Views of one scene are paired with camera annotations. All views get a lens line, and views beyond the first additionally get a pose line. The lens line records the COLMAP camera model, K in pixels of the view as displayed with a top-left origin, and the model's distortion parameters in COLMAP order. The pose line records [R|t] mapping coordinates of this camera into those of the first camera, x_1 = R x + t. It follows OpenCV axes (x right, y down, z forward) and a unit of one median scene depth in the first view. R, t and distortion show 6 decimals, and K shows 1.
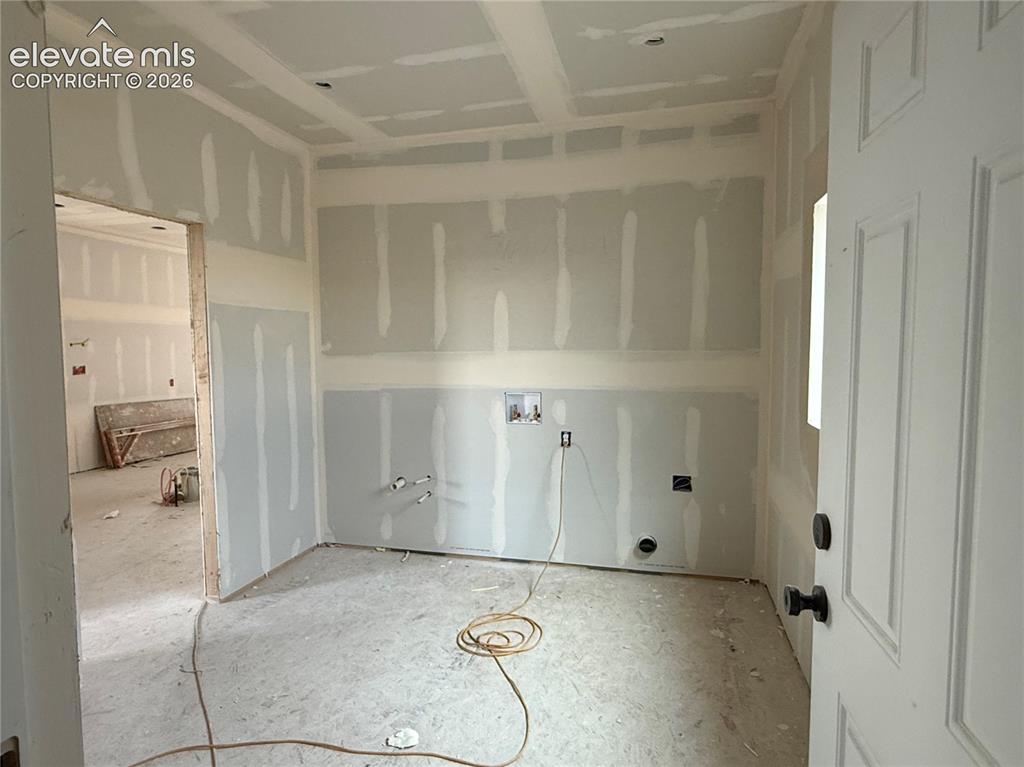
lens RADIAL K [[576.6, 0, 492.0], [0, 576.6, 384.1], [0, 0, 1]] dist [-0.007407, -0.000330]
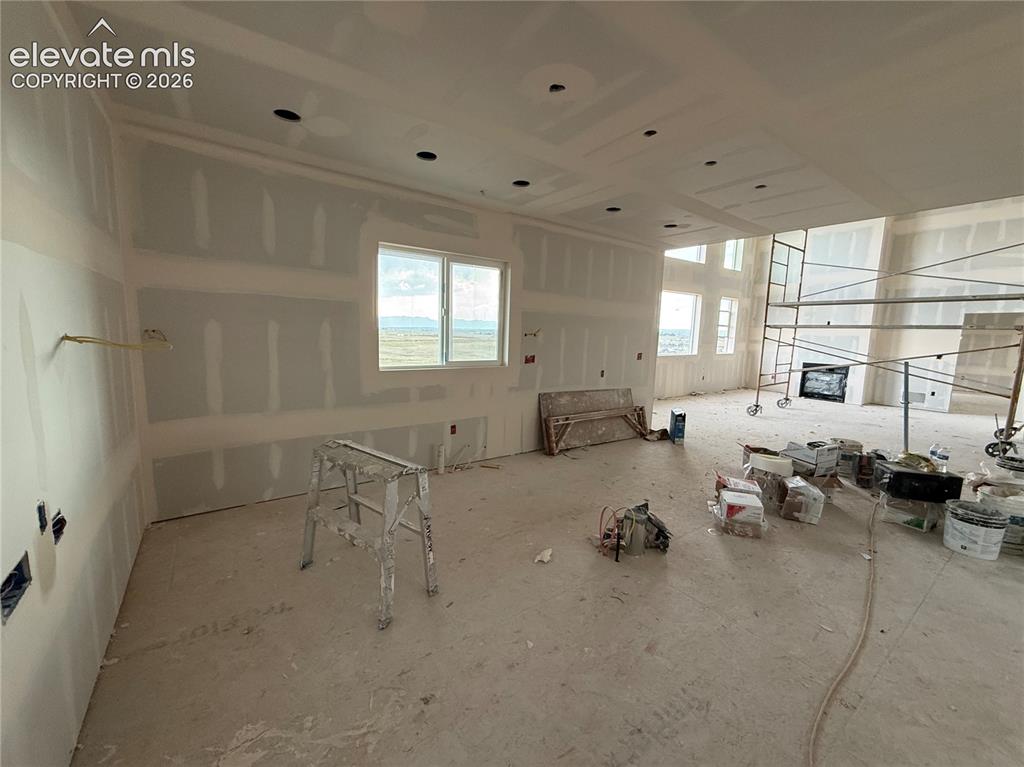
lens RADIAL K [[407.7, 0, 512.0], [0, 407.7, 383.5], [0, 0, 1]] dist [0.000448, 0.000529]
pose [[0.776347, 0.110980, -0.620459, -0.259742], [-0.079573, 0.993758, 0.078186, -0.034156], [0.625263, -0.011328, 0.780332, 0.373471]]
